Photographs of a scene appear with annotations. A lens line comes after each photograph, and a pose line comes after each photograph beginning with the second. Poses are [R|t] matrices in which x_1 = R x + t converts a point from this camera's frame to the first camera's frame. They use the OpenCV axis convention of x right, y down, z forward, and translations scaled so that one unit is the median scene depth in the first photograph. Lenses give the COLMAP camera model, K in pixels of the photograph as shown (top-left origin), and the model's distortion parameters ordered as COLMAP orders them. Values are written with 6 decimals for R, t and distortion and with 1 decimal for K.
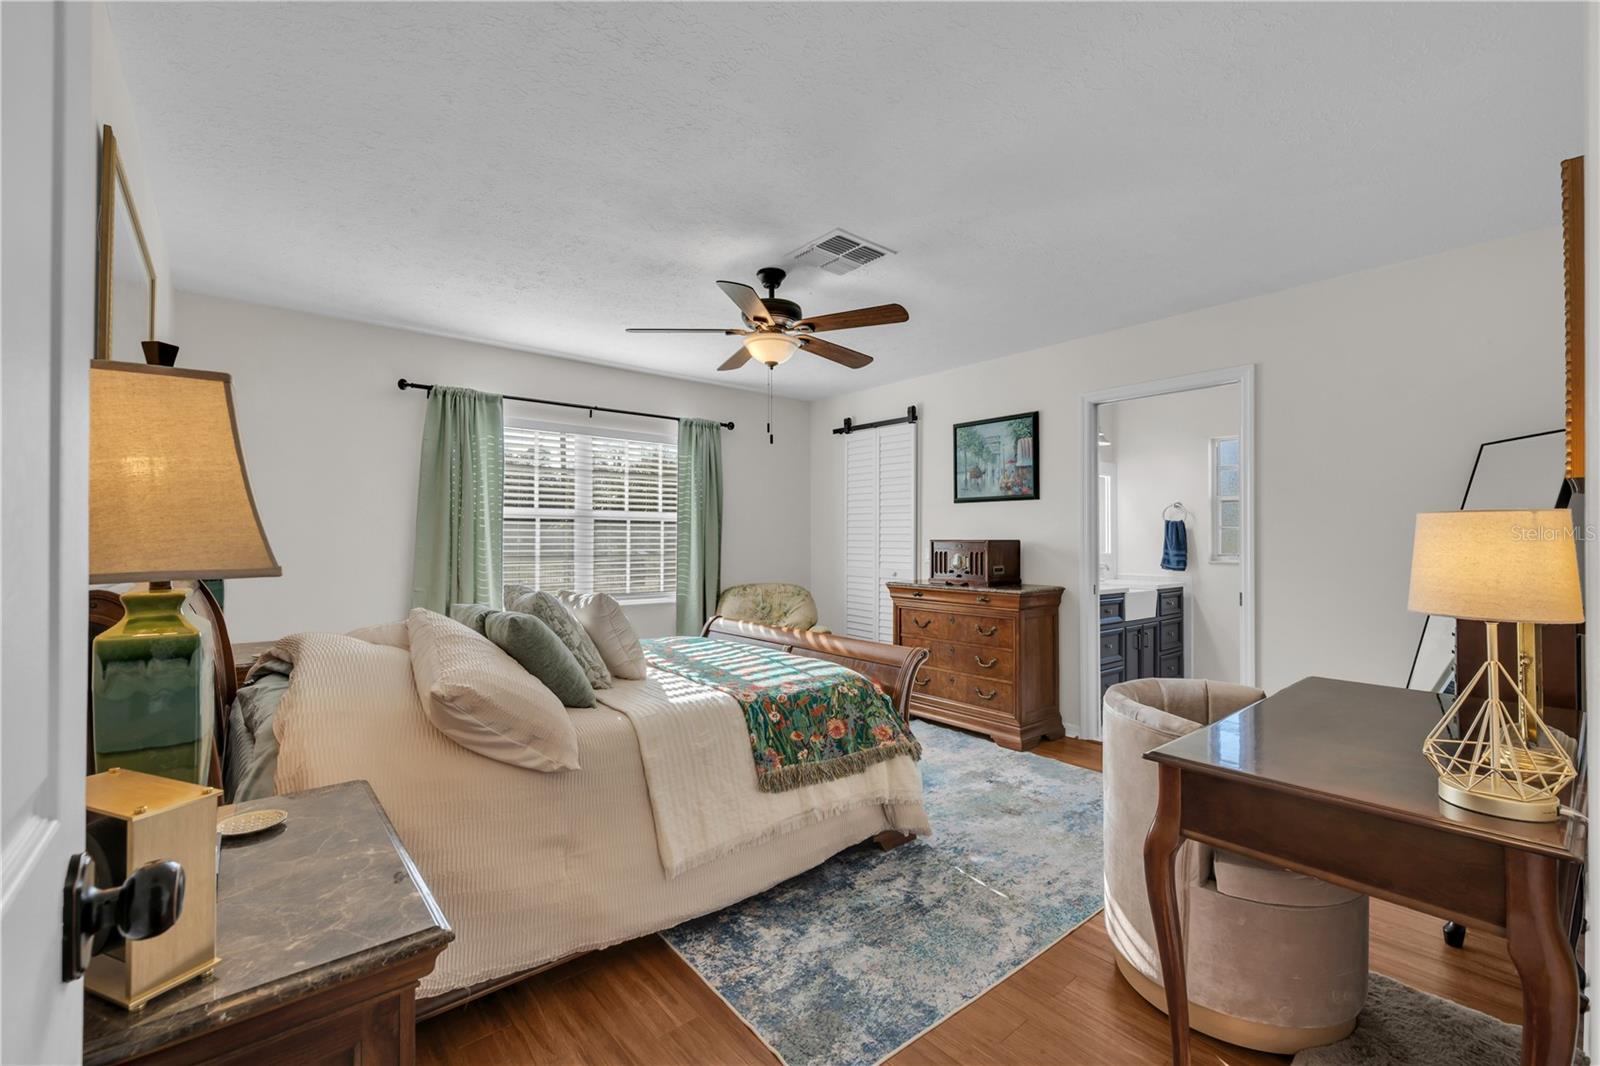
lens RADIAL K [[668.7, 0, 789.6], [0, 668.7, 539.9], [0, 0, 1]] dist [-0.000774, 0.000043]
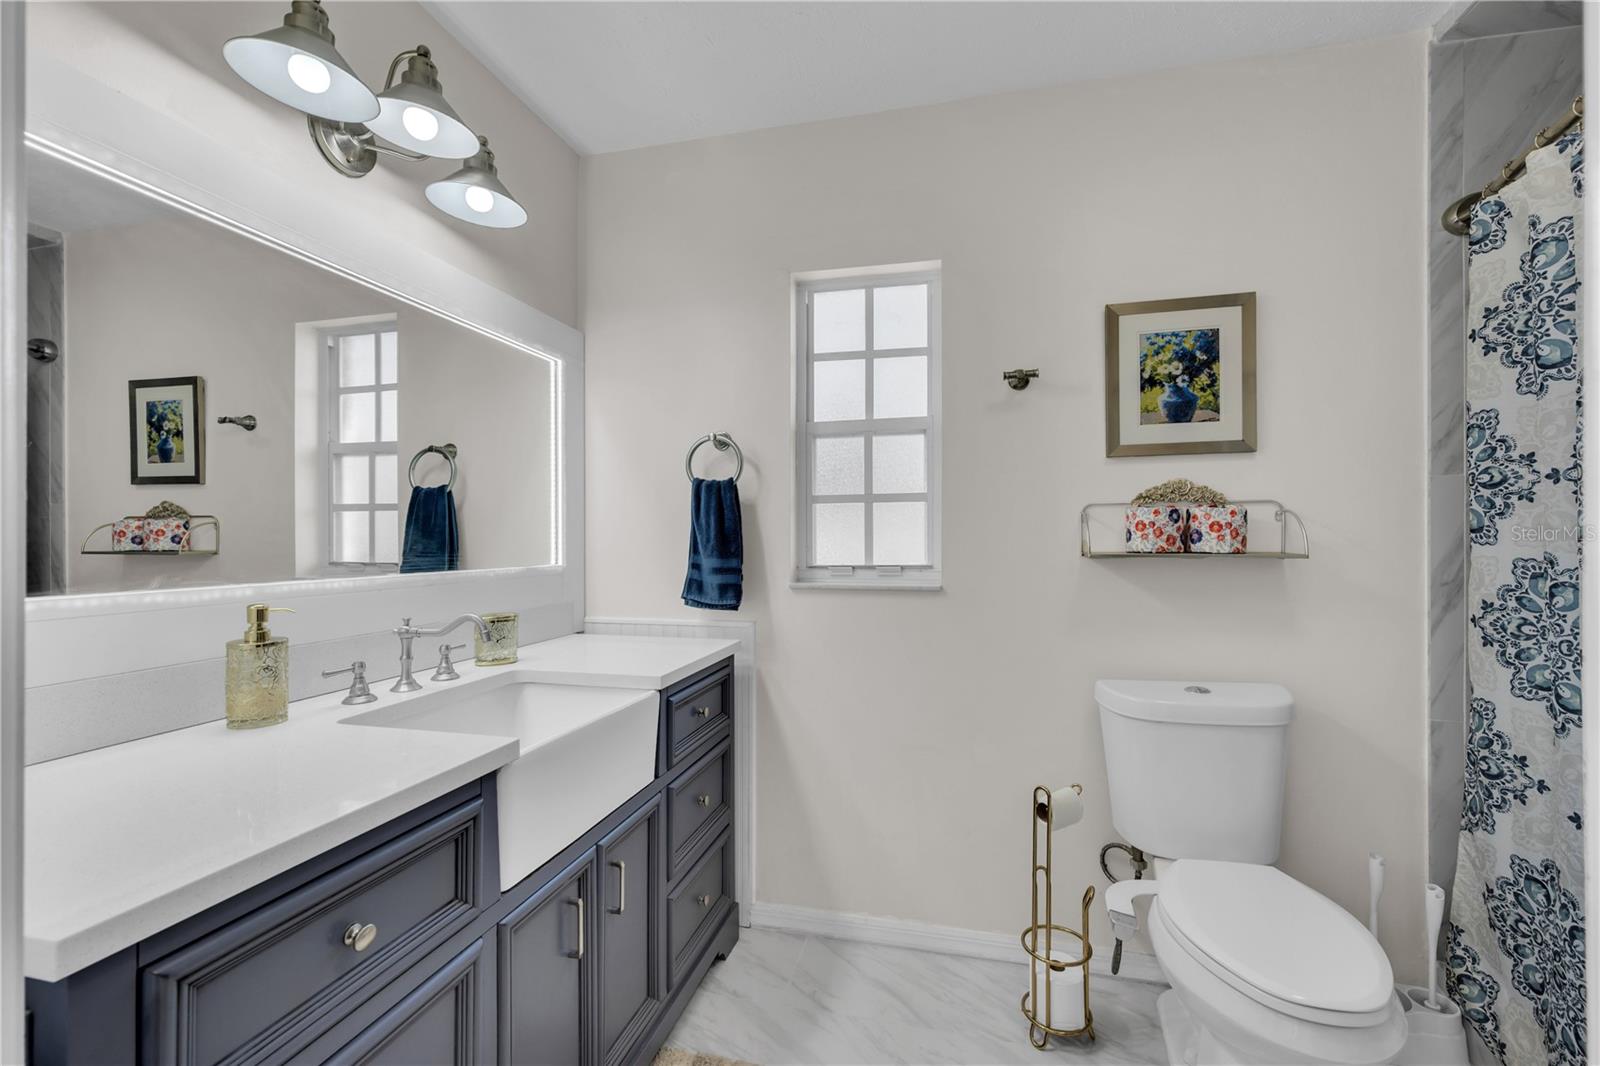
lens RADIAL K [[668.7, 0, 789.6], [0, 668.7, 539.9], [0, 0, 1]] dist [-0.000774, 0.000043]
pose [[0.821181, 0.000017, 0.570667, 0.400976], [-0.003182, 0.999985, 0.004548, 0.003979], [-0.570659, -0.005551, 0.821169, 0.675038]]
